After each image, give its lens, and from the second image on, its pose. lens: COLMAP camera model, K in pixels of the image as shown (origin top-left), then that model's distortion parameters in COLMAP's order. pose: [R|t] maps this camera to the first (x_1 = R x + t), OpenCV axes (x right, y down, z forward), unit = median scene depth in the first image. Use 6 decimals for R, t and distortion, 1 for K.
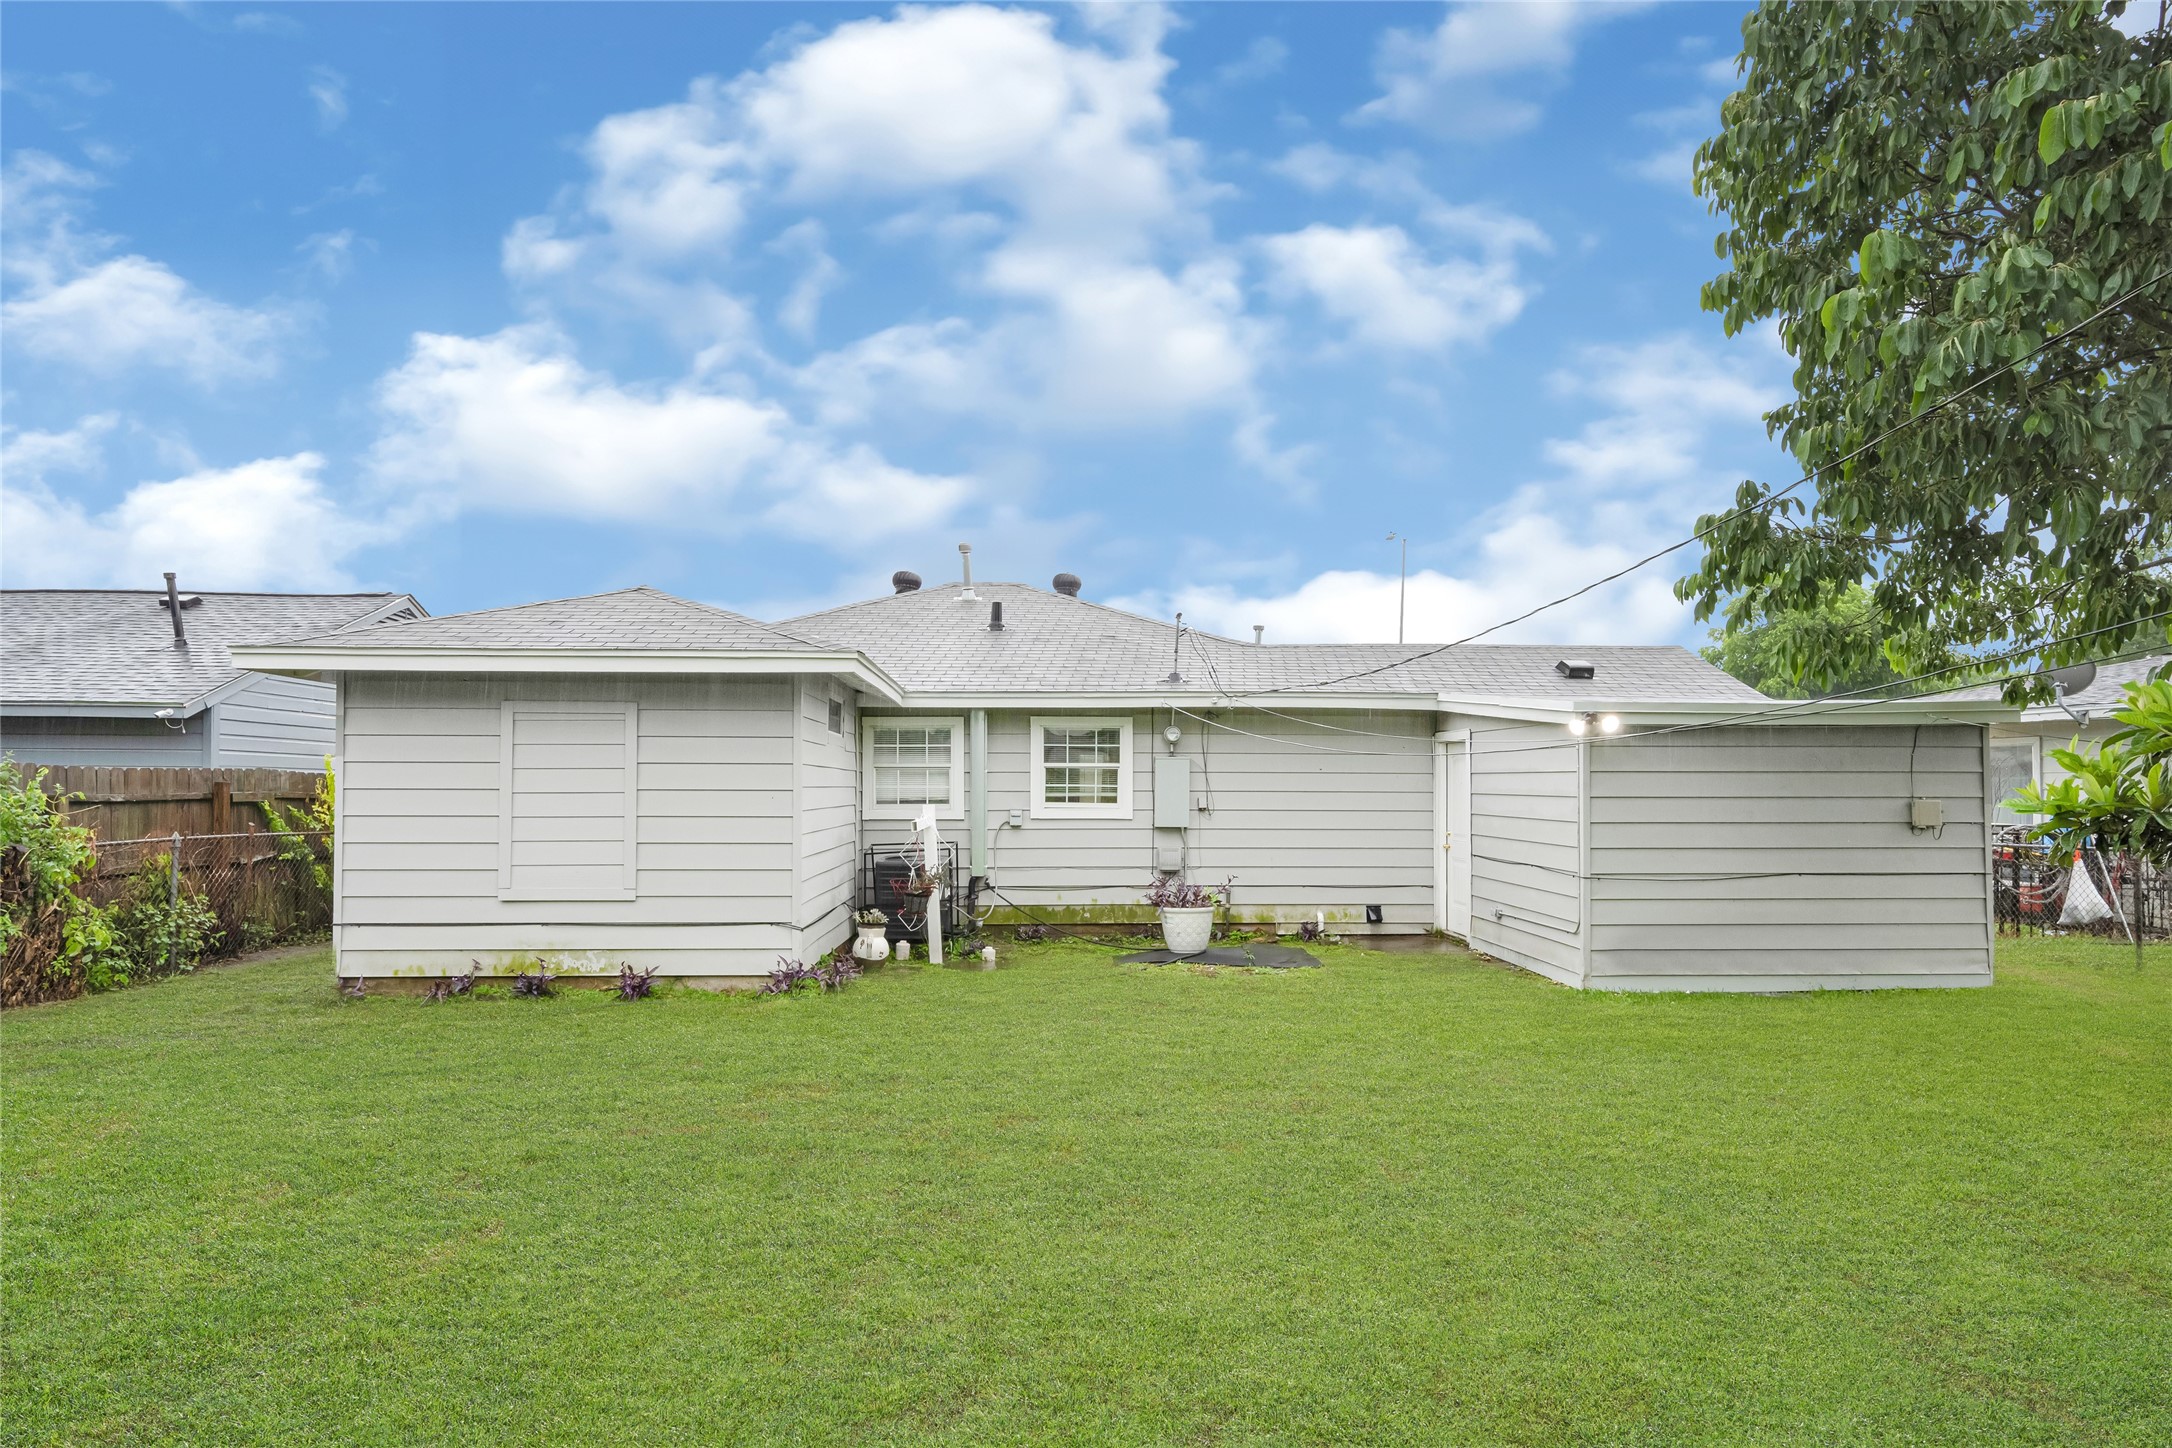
lens RADIAL K [[1184.7, 0, 1094.0], [0, 1184.7, 742.9], [0, 0, 1]] dist [0.007913, 0.001166]
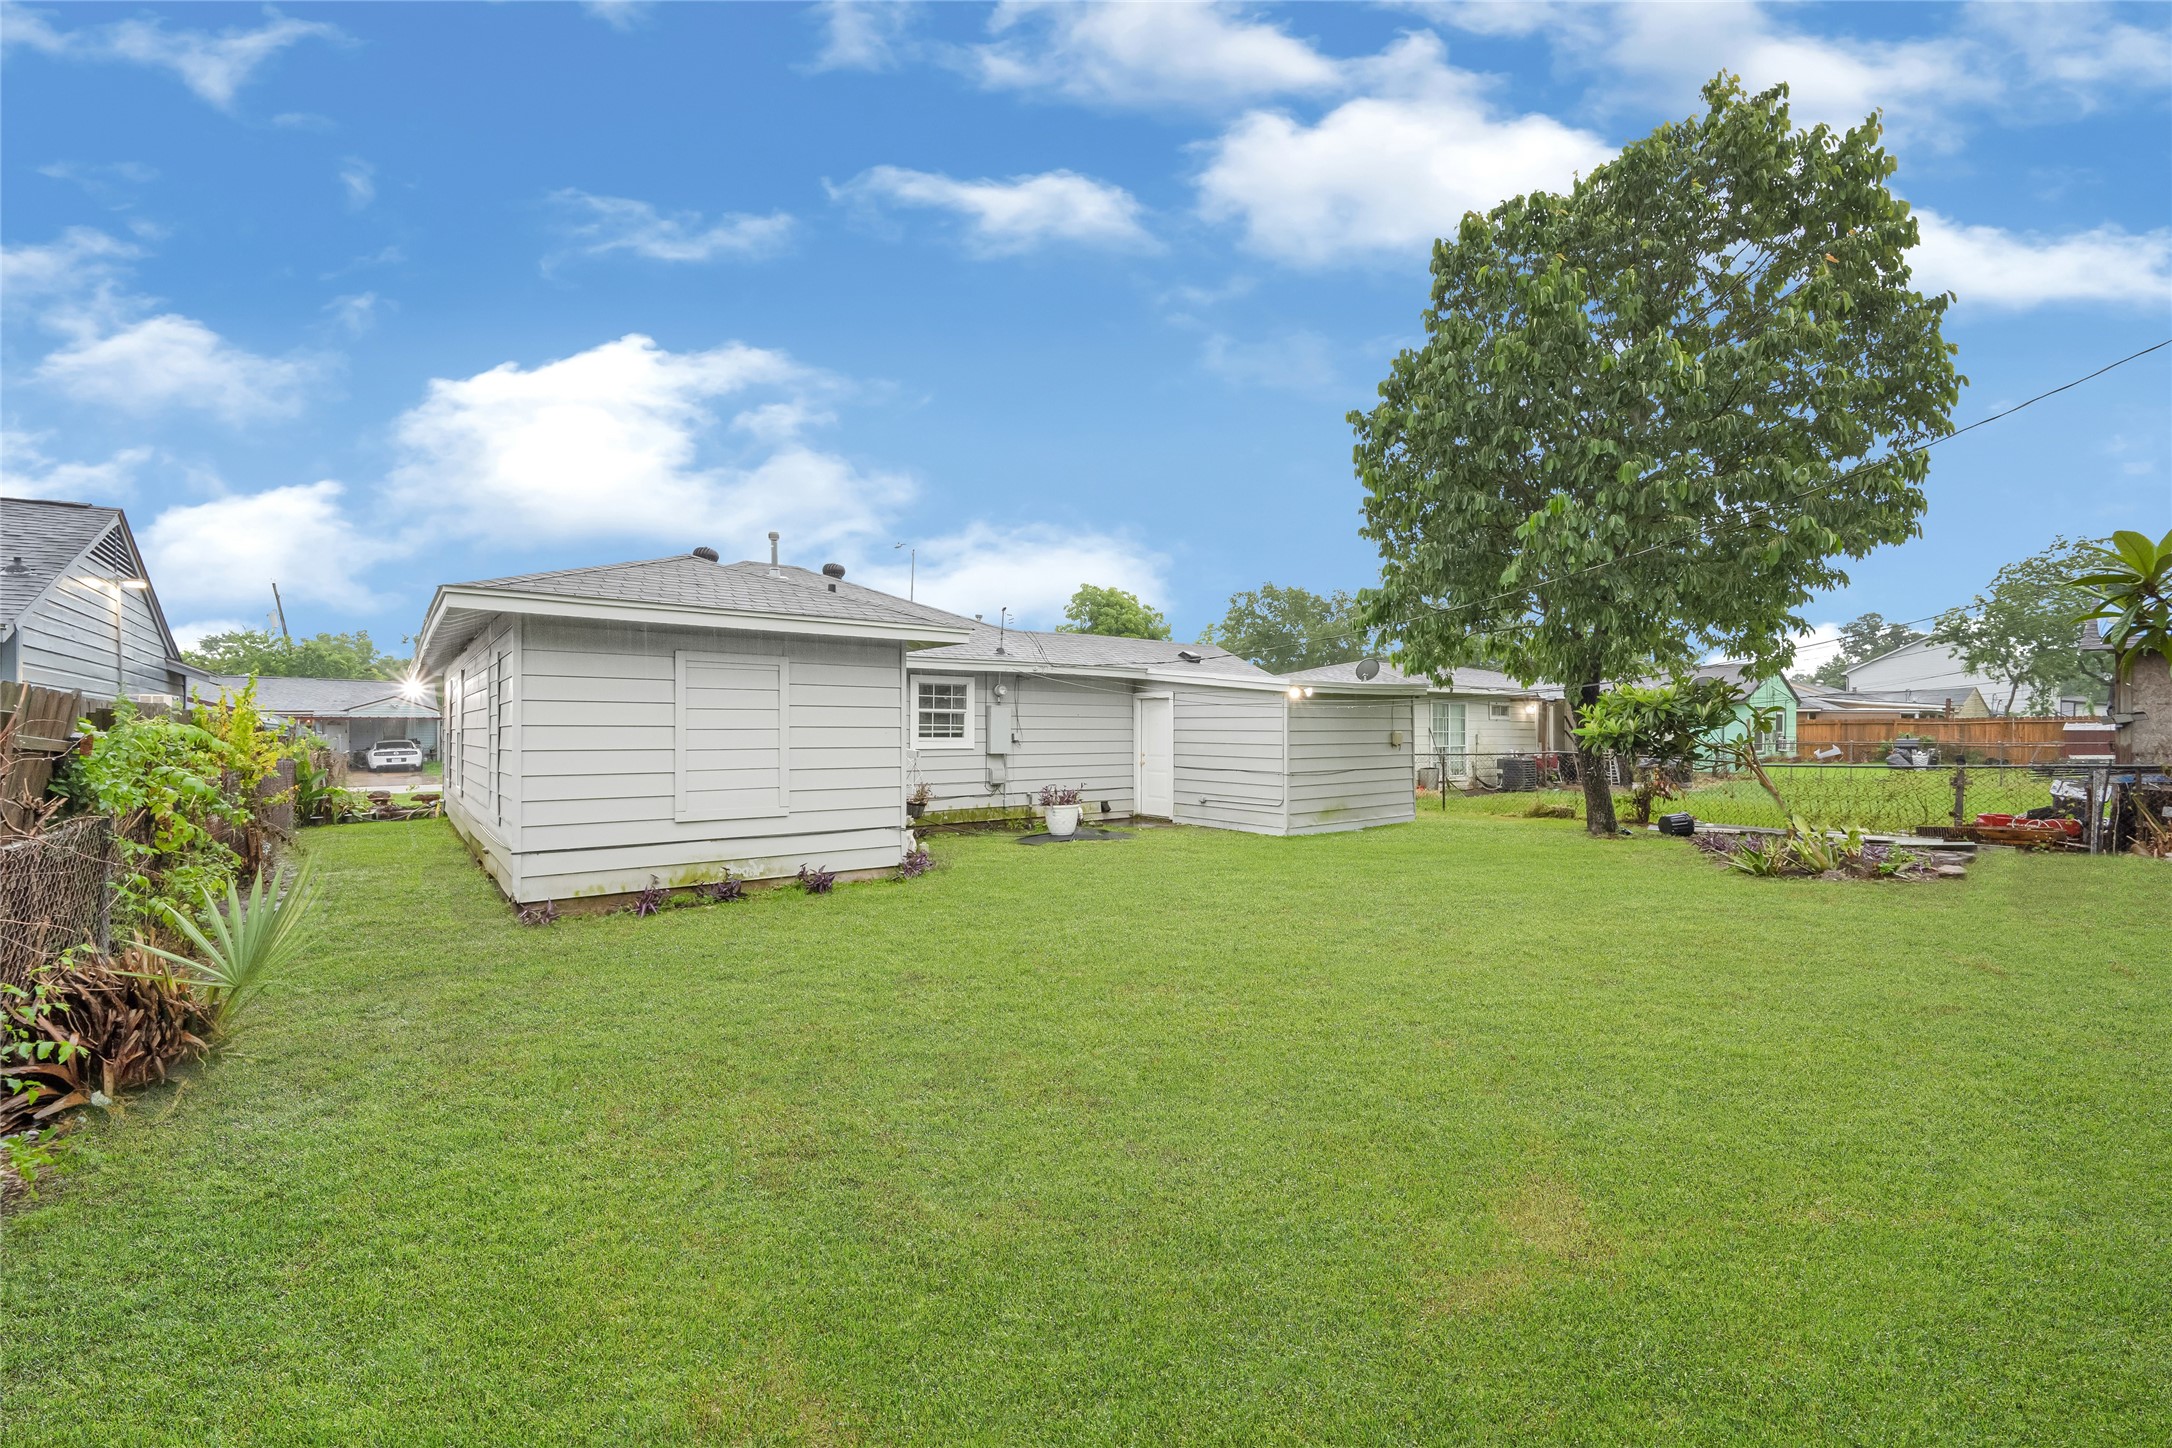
lens RADIAL K [[904.5, 0, 1081.3], [0, 904.5, 711.7], [0, 0, 1]] dist [-0.000062, 0.000027]
pose [[0.815083, 0.009486, 0.579266, -0.496808], [-0.019503, 0.999748, 0.011072, 0.005236], [-0.579015, -0.020322, 0.815063, 0.037862]]
